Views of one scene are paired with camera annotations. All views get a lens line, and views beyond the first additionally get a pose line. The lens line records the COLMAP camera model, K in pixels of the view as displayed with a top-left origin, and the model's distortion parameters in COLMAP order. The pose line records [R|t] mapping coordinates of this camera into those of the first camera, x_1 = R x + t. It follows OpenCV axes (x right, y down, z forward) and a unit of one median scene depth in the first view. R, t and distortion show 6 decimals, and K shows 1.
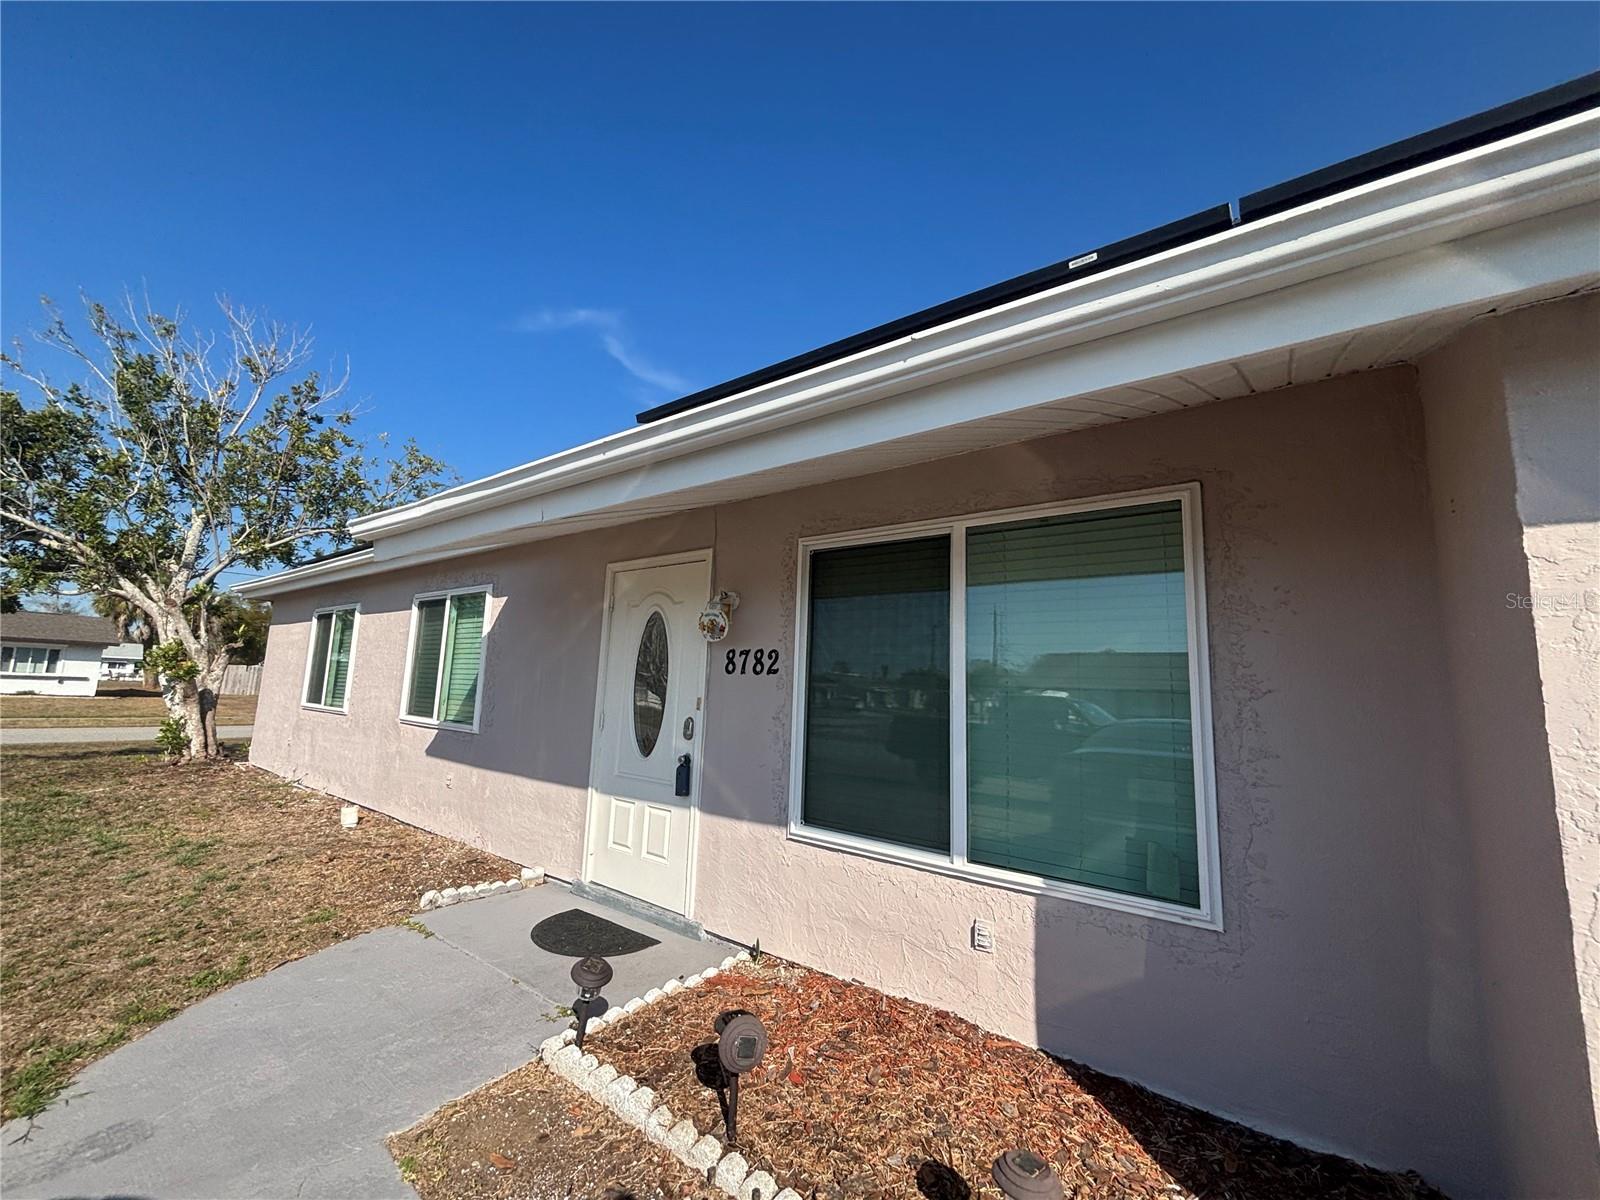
lens RADIAL K [[642.1, 0, 796.1], [0, 642.1, 597.2], [0, 0, 1]] dist [0.001468, -0.000382]
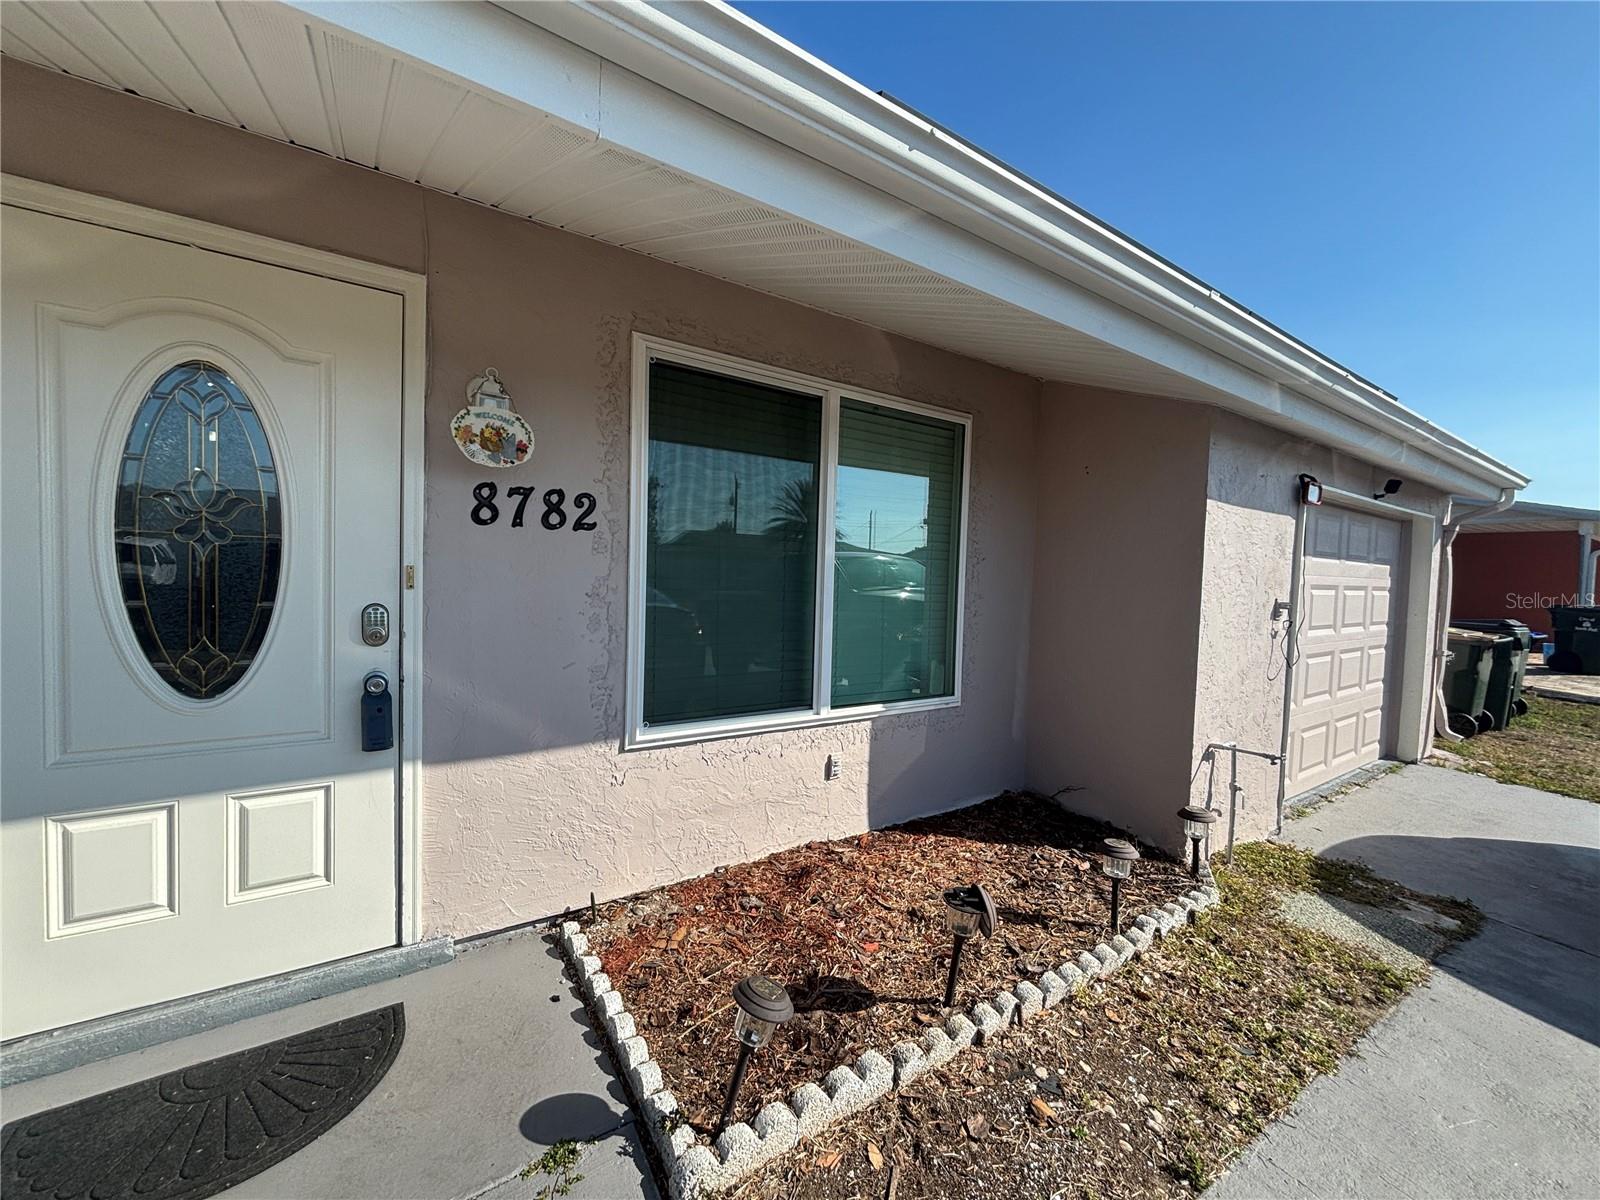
lens RADIAL K [[642.1, 0, 796.5], [0, 642.1, 598.8], [0, 0, 1]] dist [0.001468, -0.000382]
pose [[0.313532, -0.066354, 0.947257, -0.556942], [-0.154900, 0.980620, 0.119962, 0.070566], [-0.936859, -0.184342, 0.297177, 0.538226]]
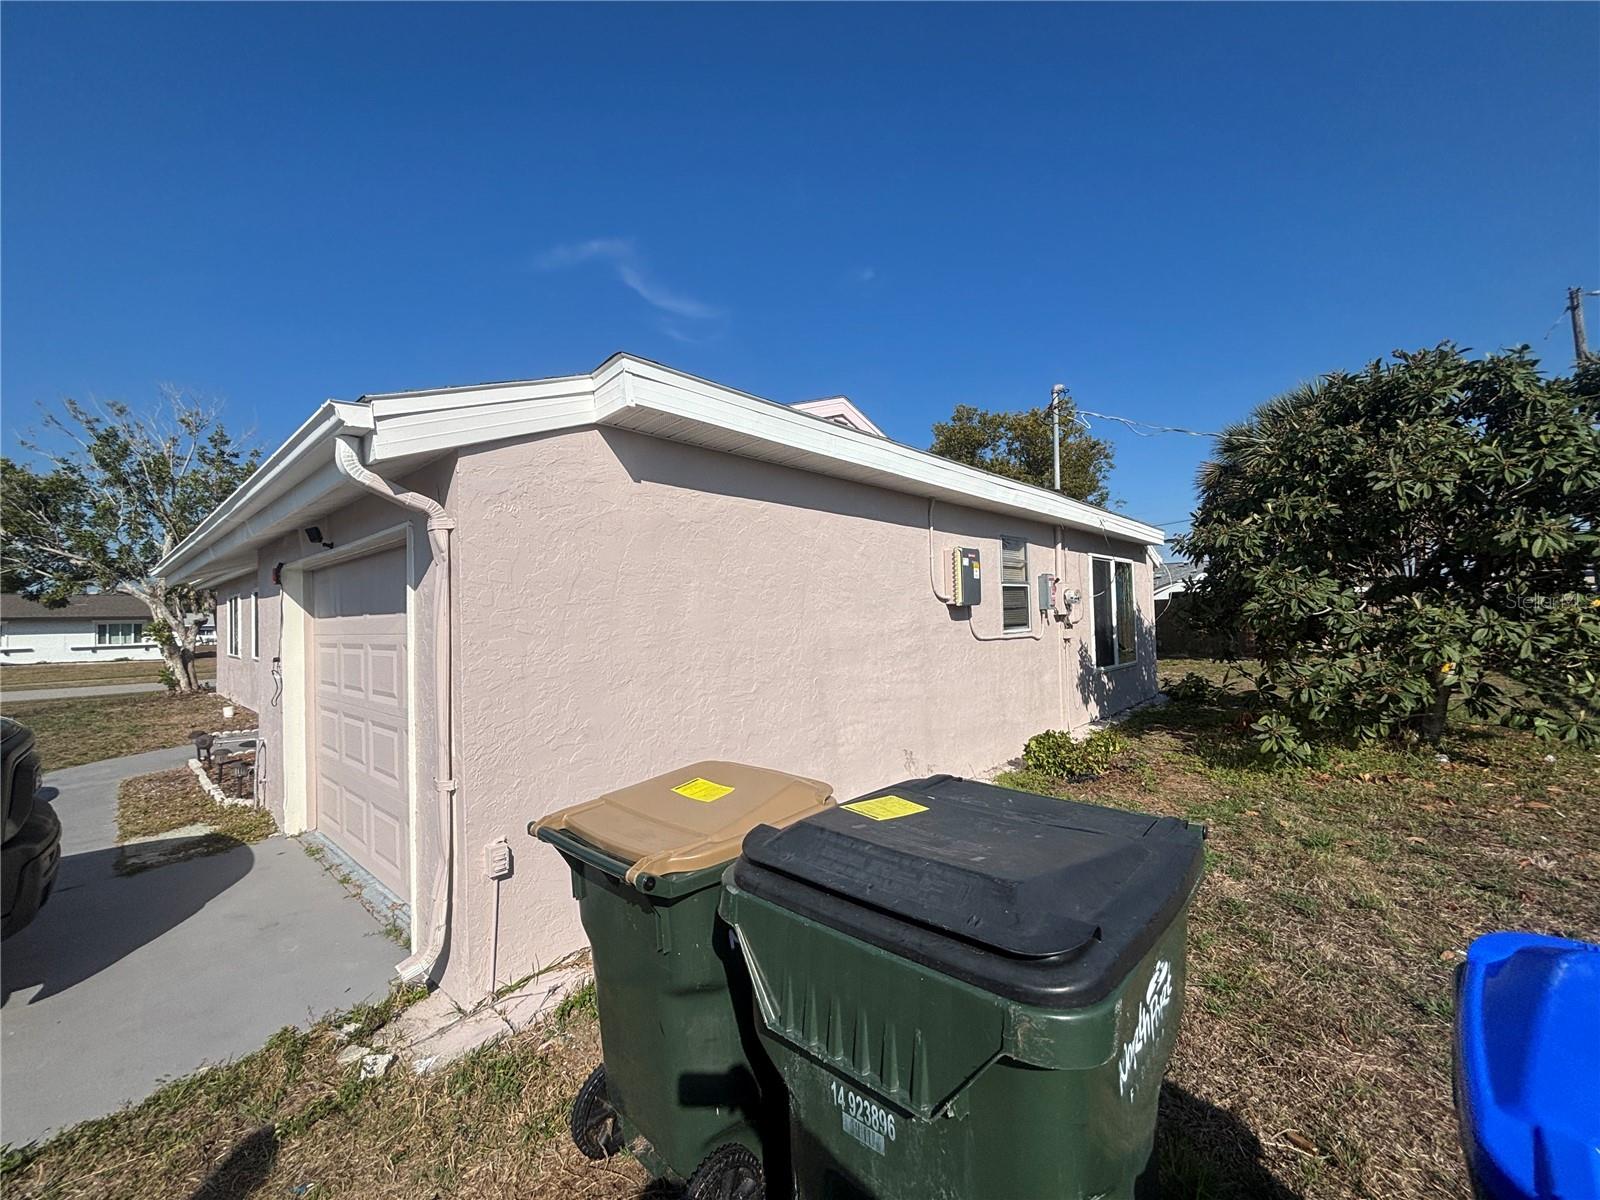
lens RADIAL K [[642.1, 0, 795.8], [0, 642.1, 594.0], [0, 0, 1]] dist [0.001468, -0.000382]
pose [[0.994287, -0.069880, -0.080680, 1.697436], [0.078652, 0.990678, 0.111228, -0.111807], [0.072156, -0.116938, 0.990514, -1.033316]]
